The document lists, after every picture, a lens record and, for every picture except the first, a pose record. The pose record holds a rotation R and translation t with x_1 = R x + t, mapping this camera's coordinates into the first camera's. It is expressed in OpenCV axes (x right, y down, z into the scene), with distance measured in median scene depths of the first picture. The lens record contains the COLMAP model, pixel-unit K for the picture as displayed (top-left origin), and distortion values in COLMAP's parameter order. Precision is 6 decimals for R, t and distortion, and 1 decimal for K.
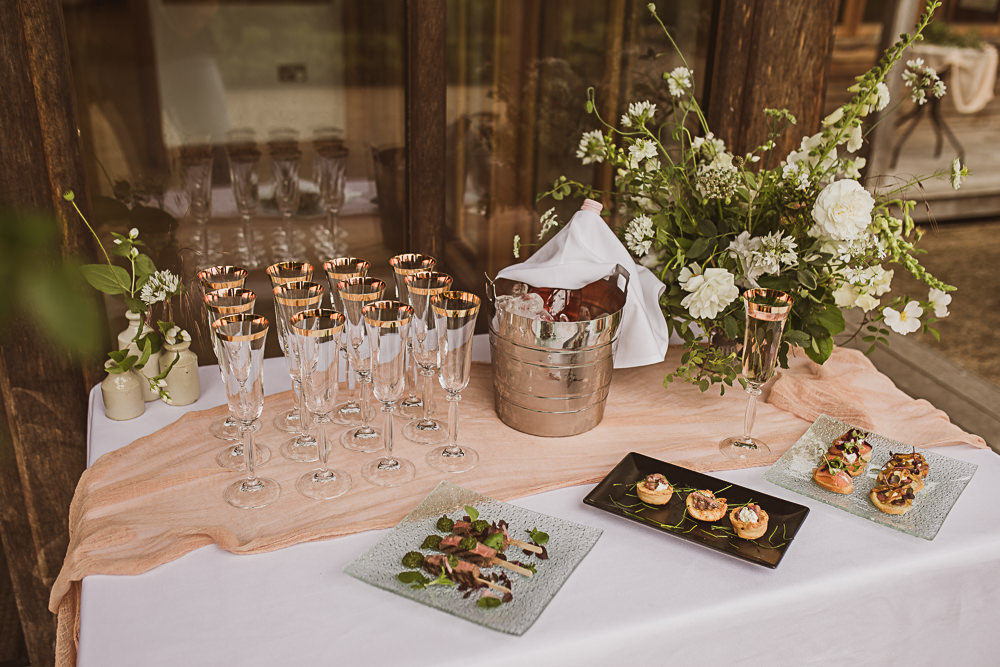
lens RADIAL K [[1000.4, 0, 503.7], [0, 1000.4, 336.1], [0, 0, 1]] dist [-0.045200, 0.000000]
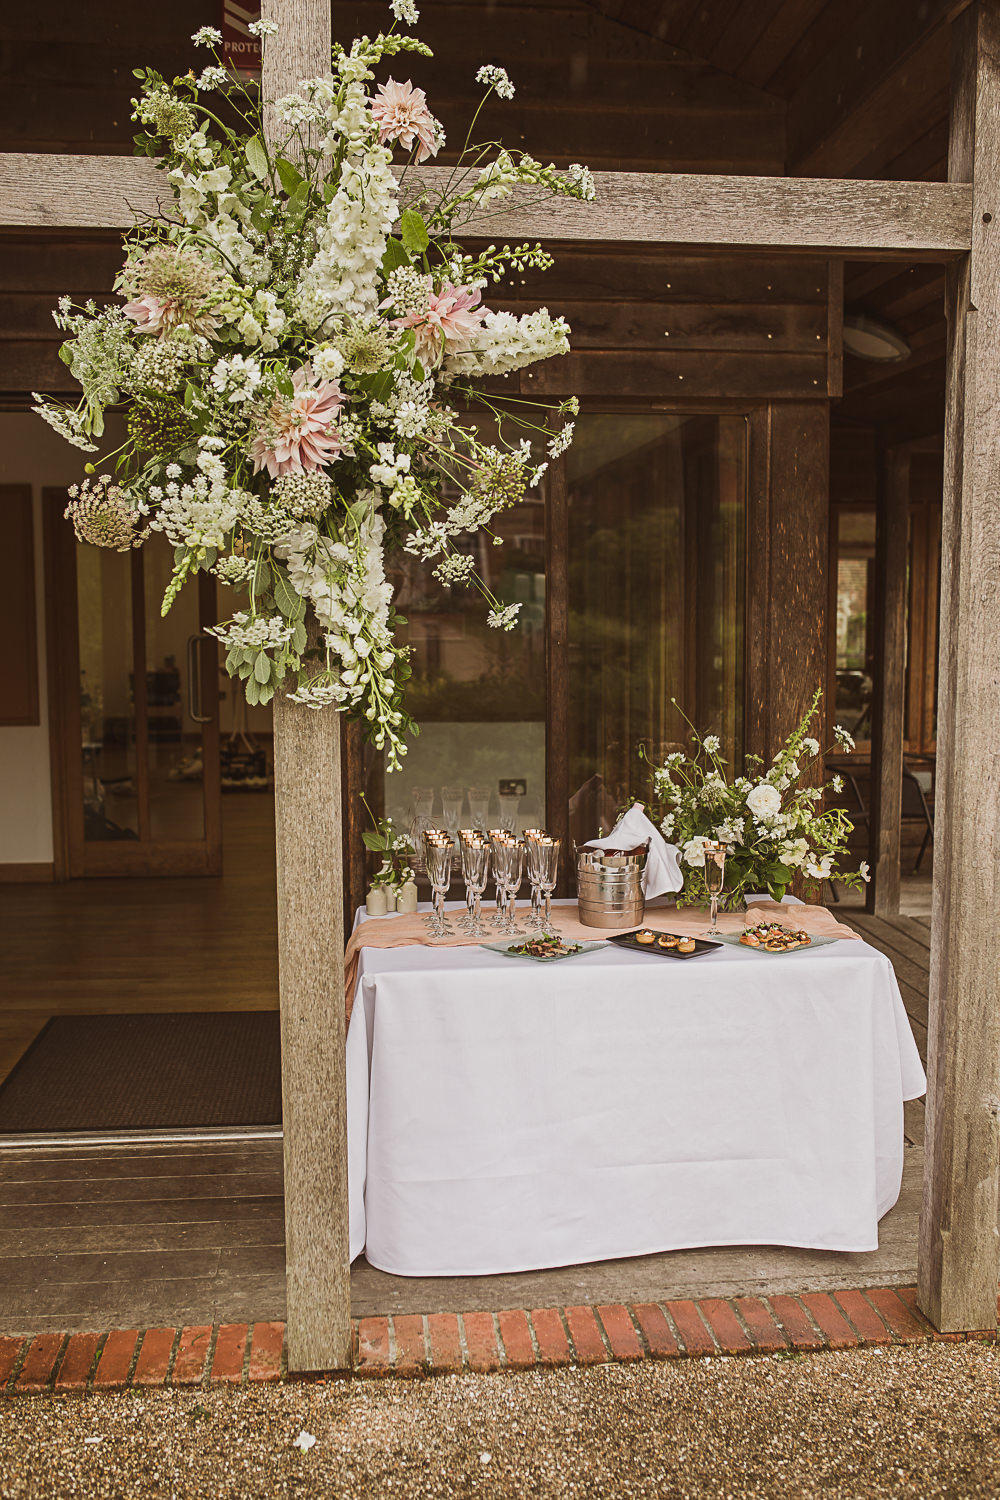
lens RADIAL K [[1500.6, 0, 499.1], [0, 1500.6, 749.9], [0, 0, 1]] dist [-0.045200, 0.000000]
pose [[0.971938, -0.013995, -0.234821, 0.480091], [-0.060946, 0.949162, -0.308831, 0.617699], [0.227205, 0.314476, 0.921674, -1.558794]]
